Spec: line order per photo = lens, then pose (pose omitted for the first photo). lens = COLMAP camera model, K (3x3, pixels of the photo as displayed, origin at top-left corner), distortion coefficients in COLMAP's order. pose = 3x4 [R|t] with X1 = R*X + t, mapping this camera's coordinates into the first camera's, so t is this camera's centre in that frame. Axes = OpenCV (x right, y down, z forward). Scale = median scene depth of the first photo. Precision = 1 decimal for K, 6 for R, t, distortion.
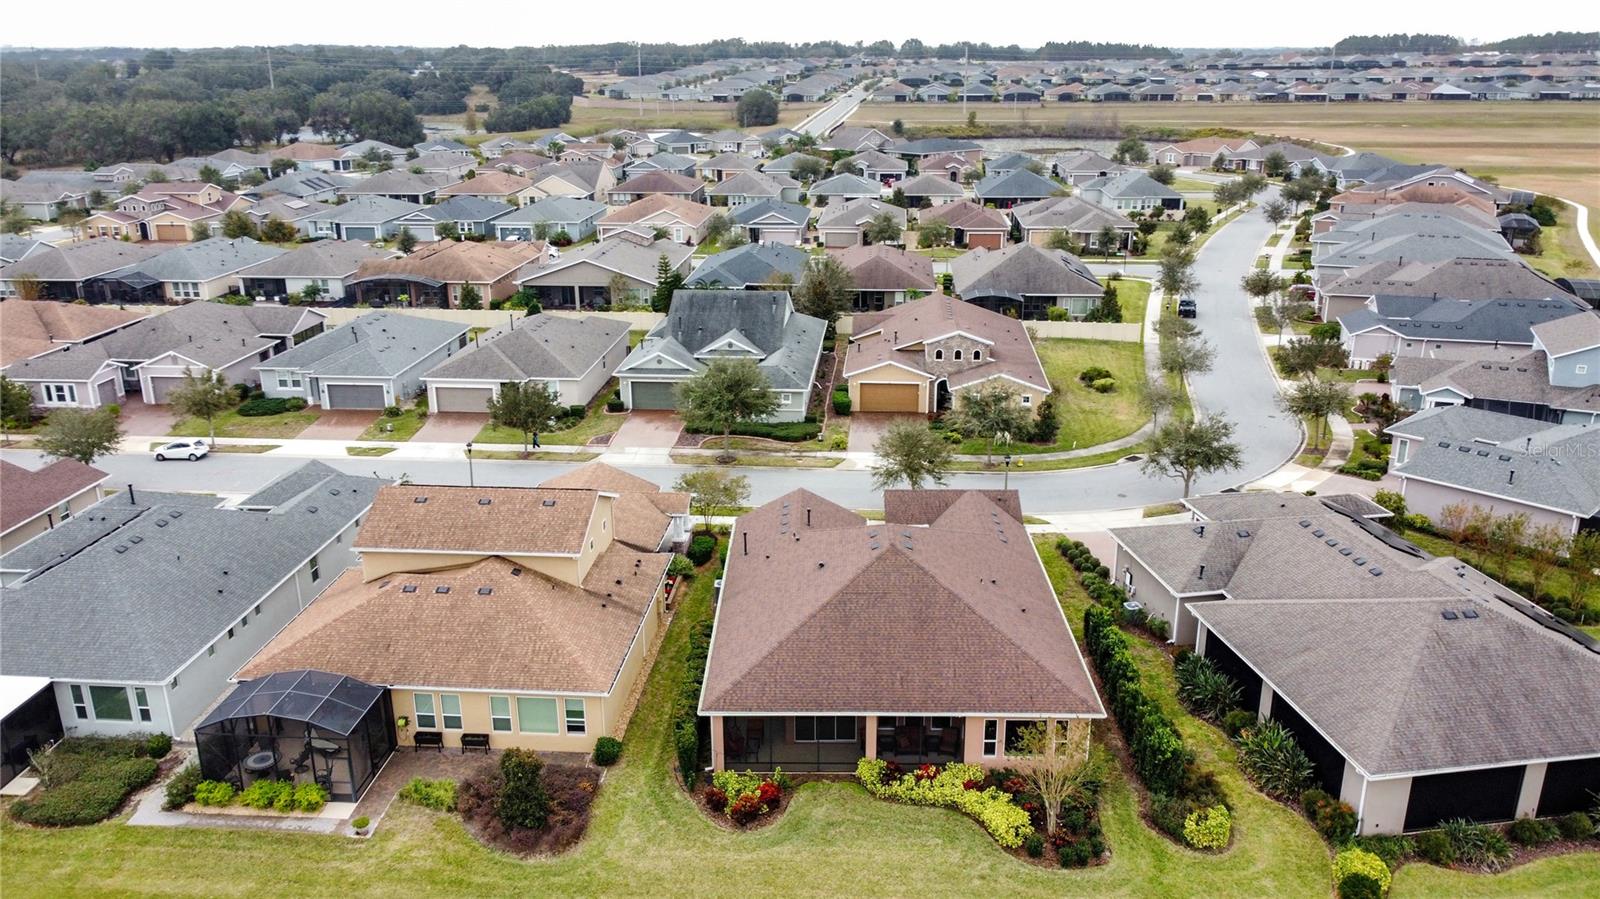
lens RADIAL K [[1206.0, 0, 798.7], [0, 1206.0, 453.4], [0, 0, 1]] dist [0.005978, -0.021231]
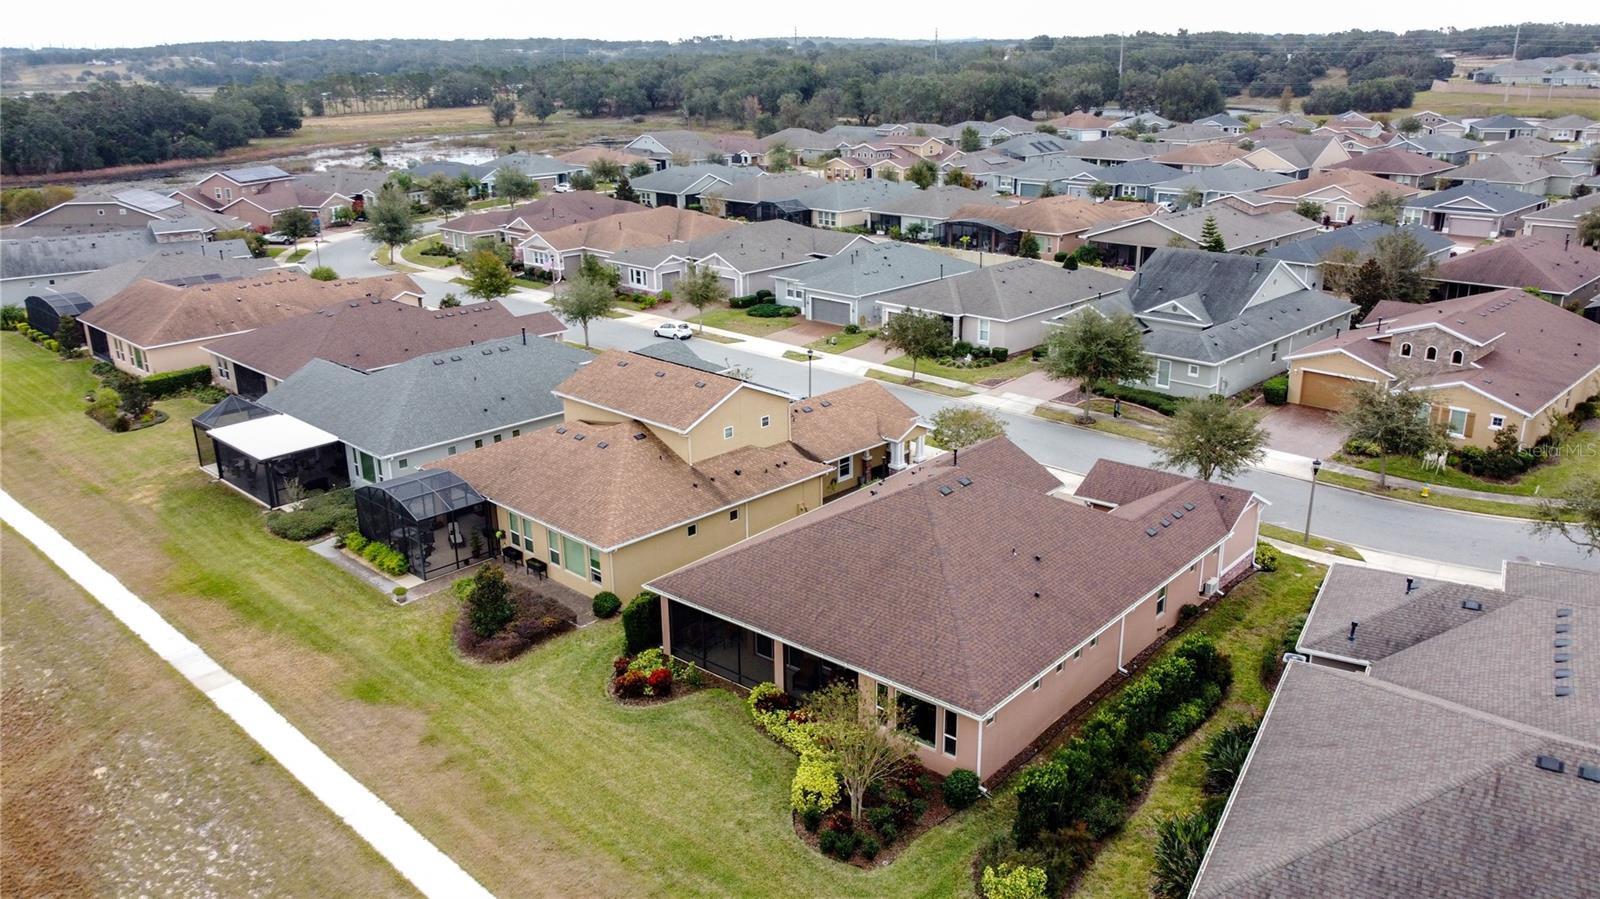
lens RADIAL K [[1206.0, 0, 801.9], [0, 1206.0, 457.2], [0, 0, 1]] dist [0.005978, -0.021231]
pose [[0.770594, 0.200223, -0.605058, 0.332417], [-0.194067, 0.978003, 0.076476, 0.003808], [0.607060, 0.058490, 0.792500, 0.148425]]
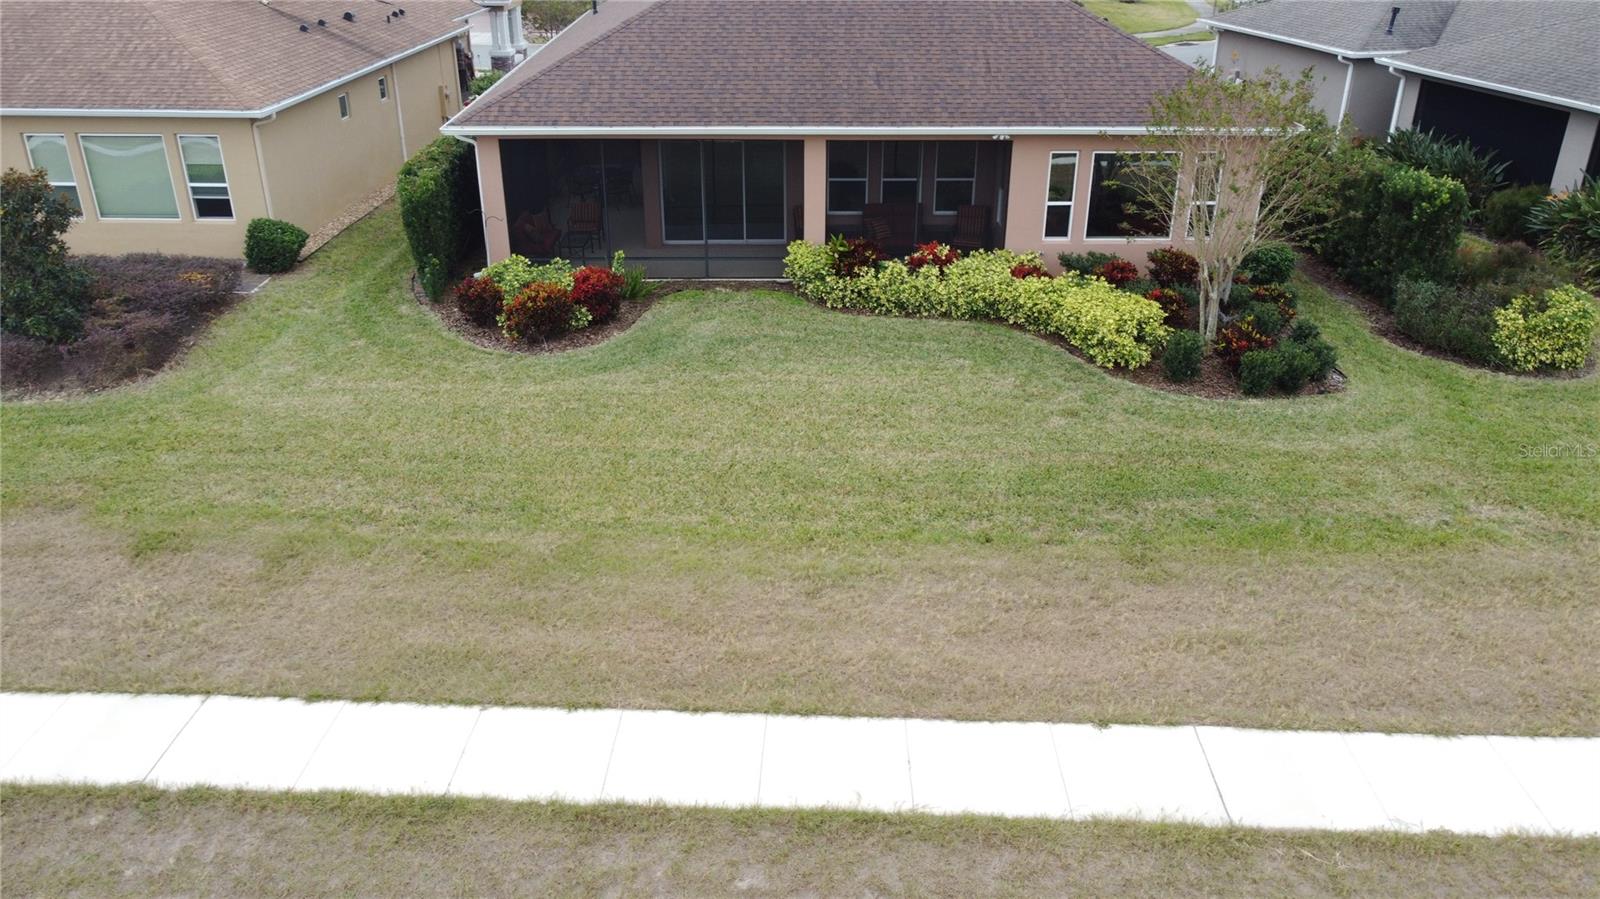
lens RADIAL K [[1206.0, 0, 800.7], [0, 1206.0, 455.0], [0, 0, 1]] dist [0.005978, -0.021231]
pose [[0.998968, -0.010082, 0.044276, 0.017676], [0.004406, 0.991962, 0.126456, 0.153153], [-0.045195, -0.126131, 0.990984, 0.282176]]
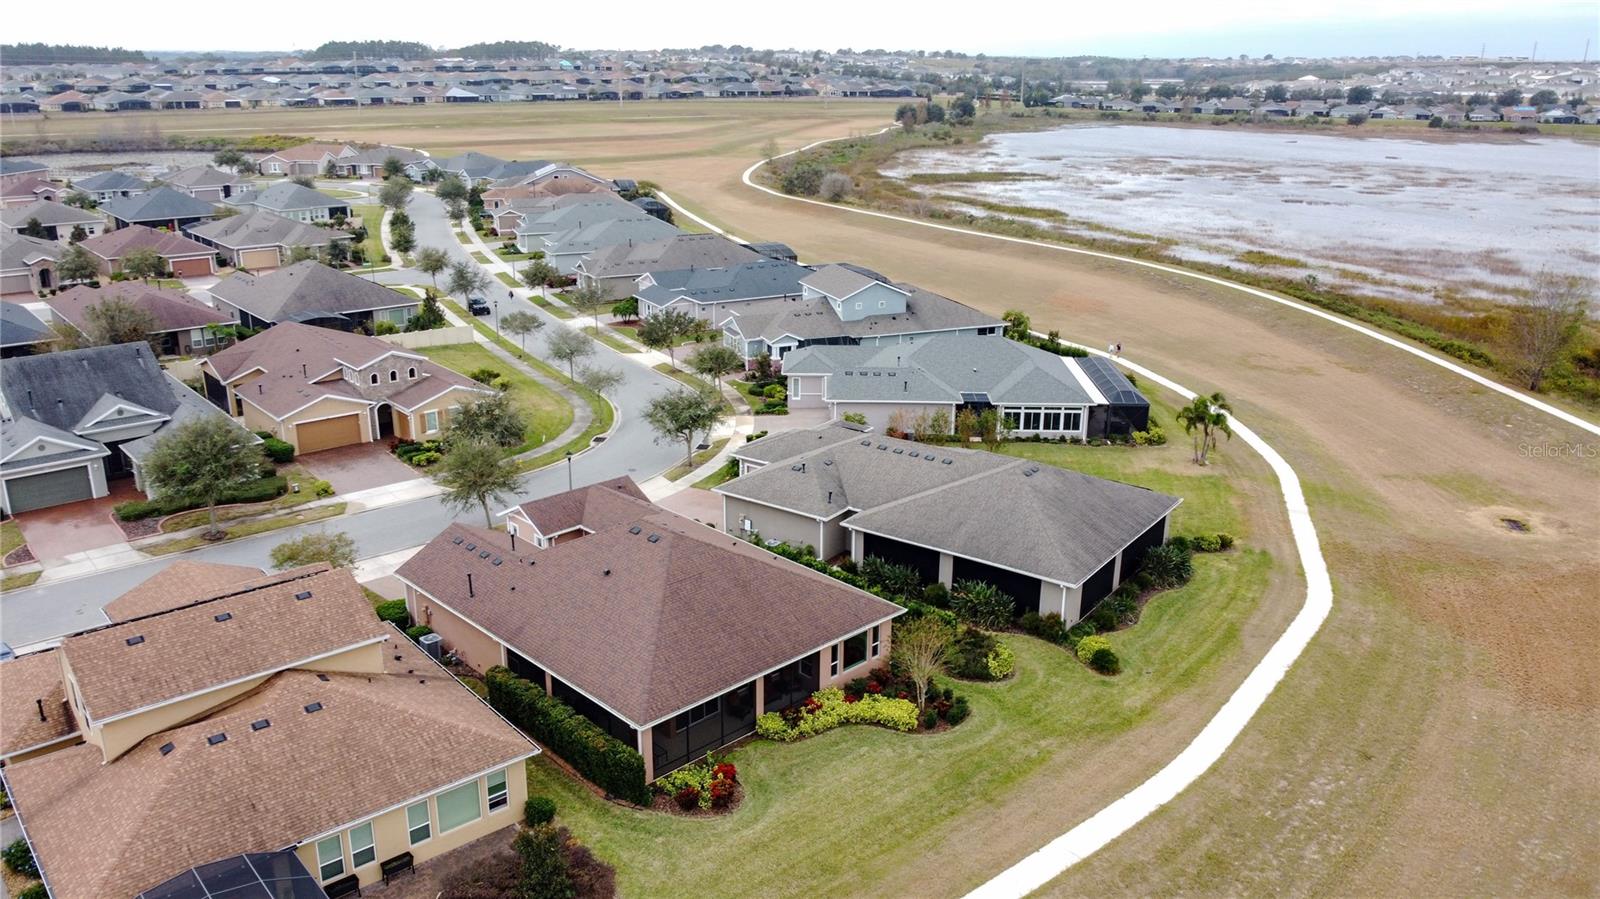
lens RADIAL K [[1206.0, 0, 793.9], [0, 1206.0, 477.7], [0, 0, 1]] dist [0.005978, -0.021231]
pose [[0.705705, -0.222895, 0.672532, -0.338520], [0.212653, 0.972096, 0.099036, -0.032850], [-0.675840, 0.073125, 0.733412, 0.088080]]
